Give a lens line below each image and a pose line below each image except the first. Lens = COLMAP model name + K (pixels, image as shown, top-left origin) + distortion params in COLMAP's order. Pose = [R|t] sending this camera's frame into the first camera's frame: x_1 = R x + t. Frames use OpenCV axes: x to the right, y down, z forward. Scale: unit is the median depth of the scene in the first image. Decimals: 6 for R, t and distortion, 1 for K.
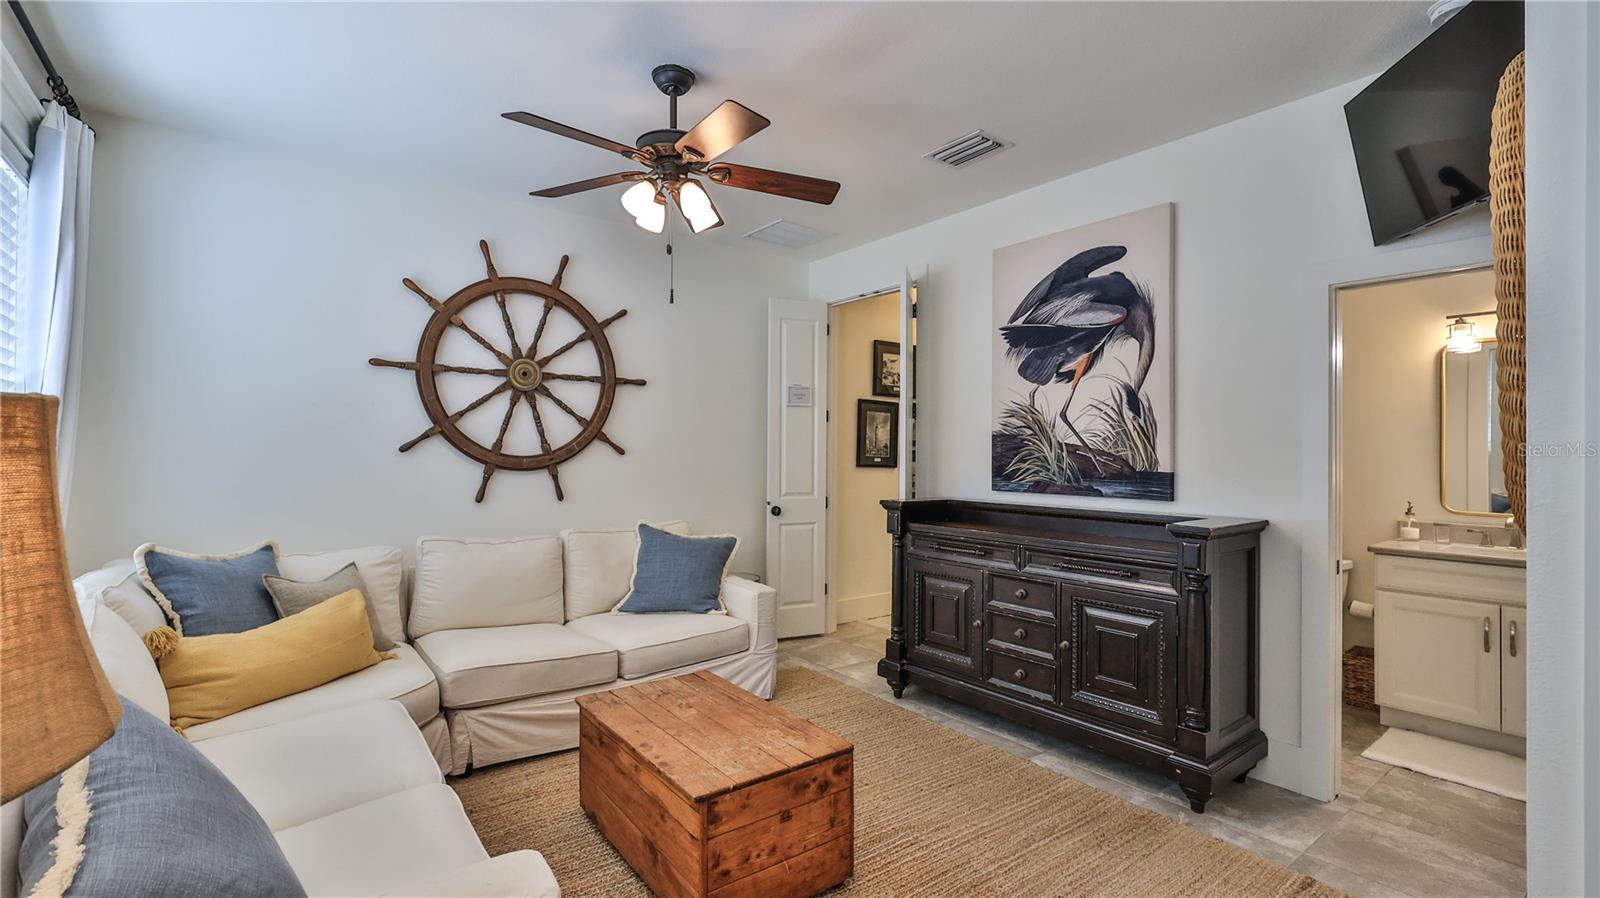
lens RADIAL K [[711.6, 0, 800.0], [0, 711.6, 449.0], [0, 0, 1]] dist [0.003029, 0.000264]
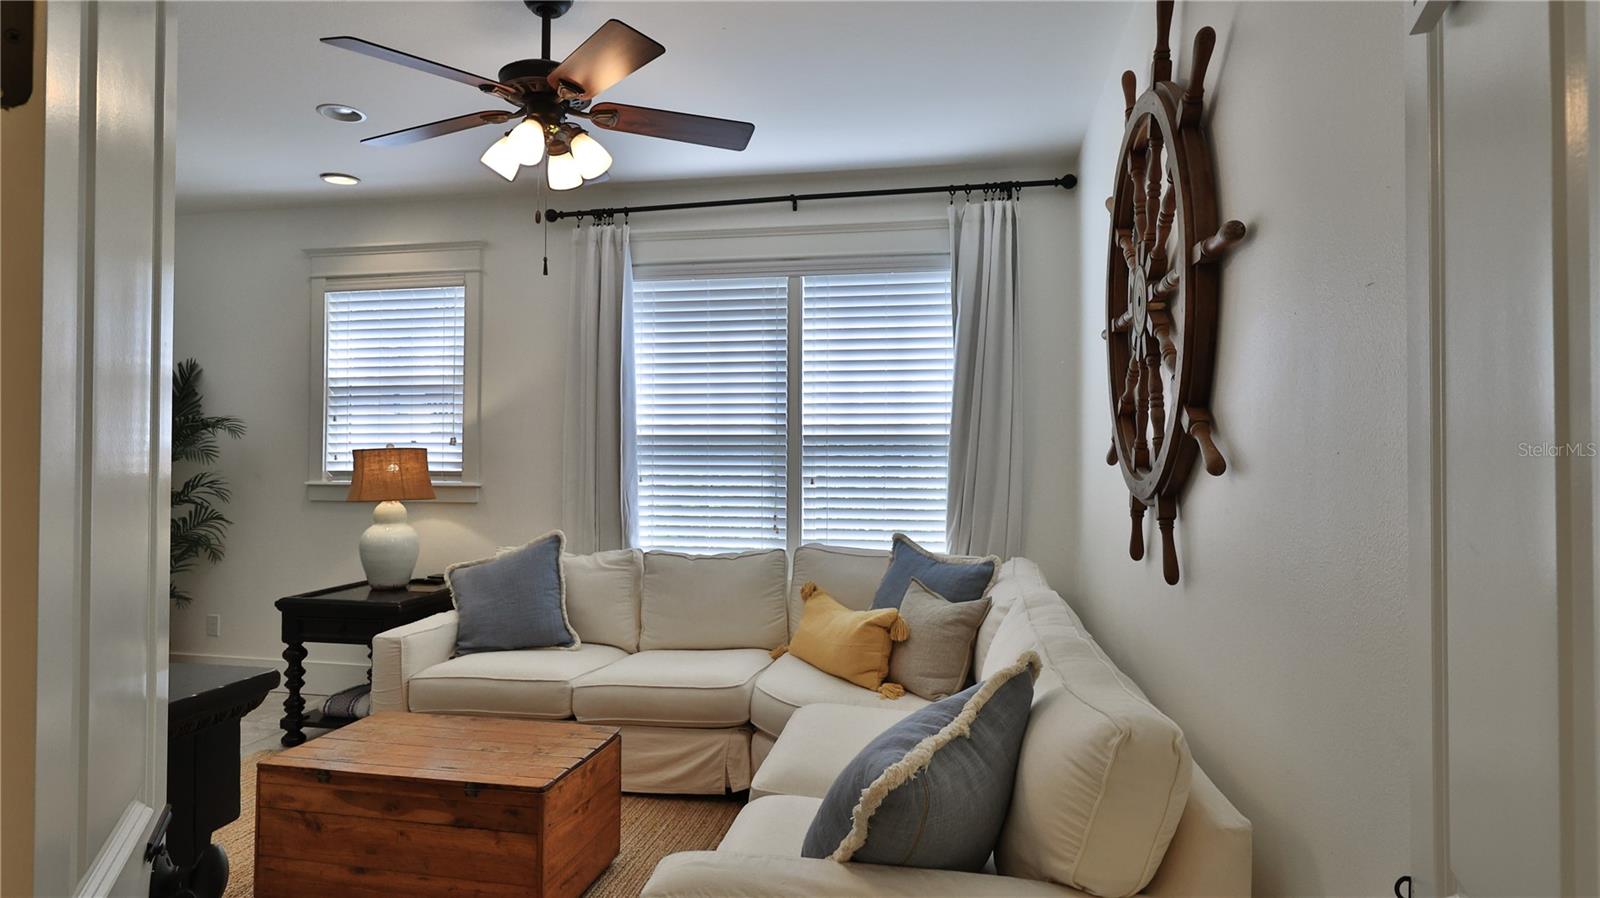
lens RADIAL K [[887.9, 0, 800.0], [0, 887.9, 449.0], [0, 0, 1]] dist [-0.002315, -0.000334]
pose [[-0.760609, -0.016495, -0.649001, 0.172362], [-0.009416, 0.999852, -0.014378, 0.002546], [0.649142, -0.004825, -0.760652, 1.352991]]
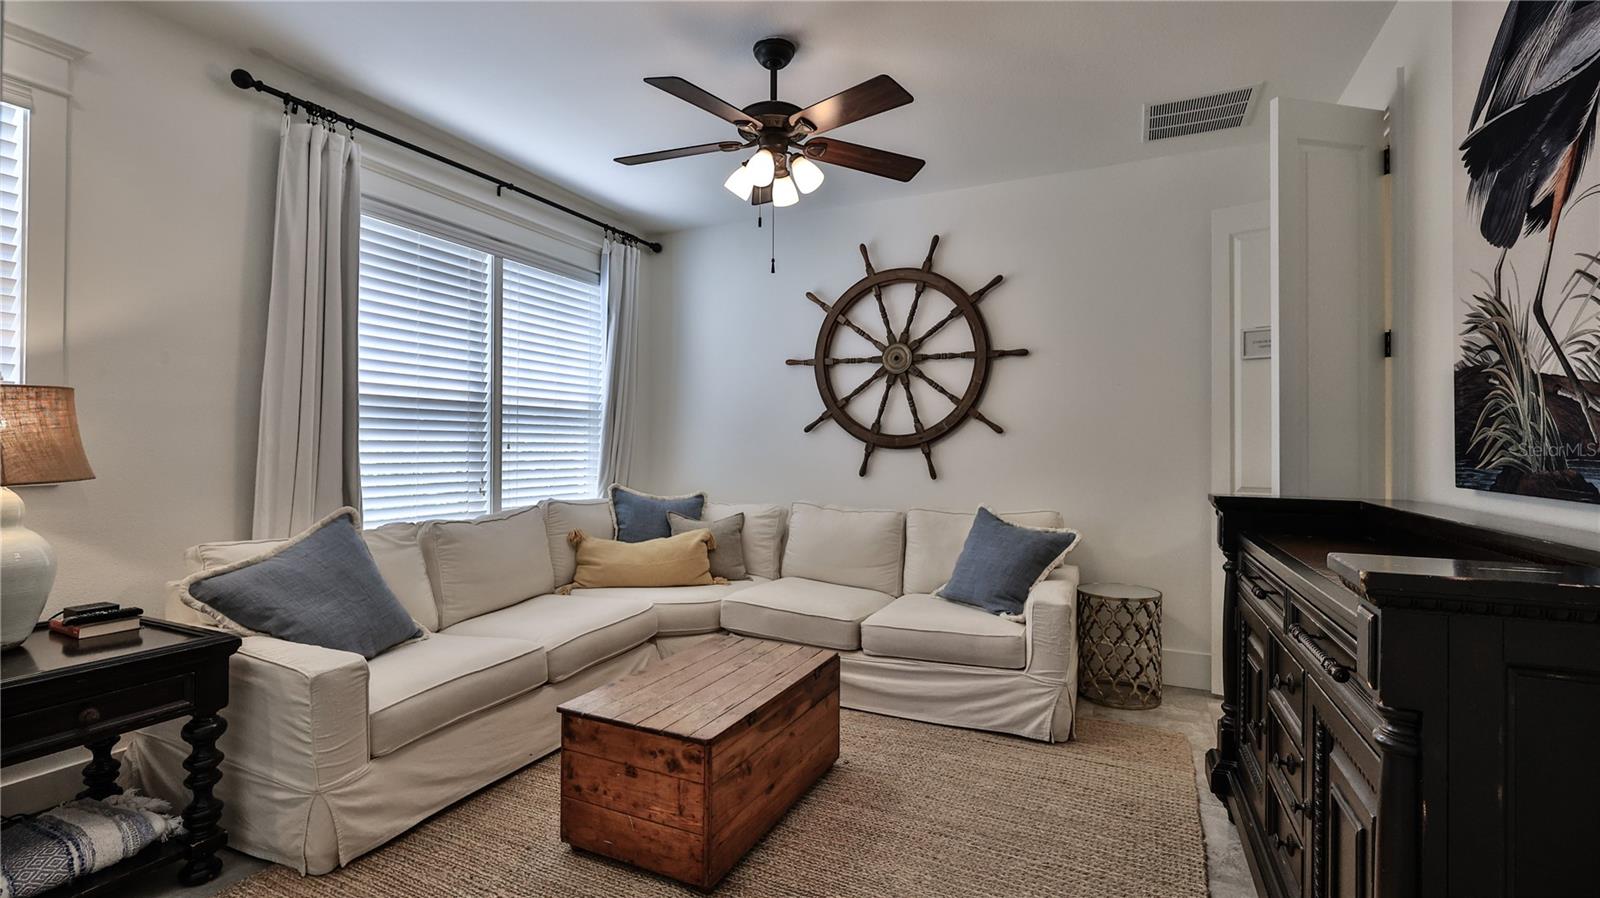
lens RADIAL K [[715.1, 0, 800.0], [0, 715.1, 449.0], [0, 0, 1]] dist [-0.000921, -0.000495]
pose [[0.453821, -0.002499, -0.891089, 0.517325], [-0.000438, 0.999995, -0.003028, 0.035117], [0.891093, 0.001764, 0.453818, 0.398060]]
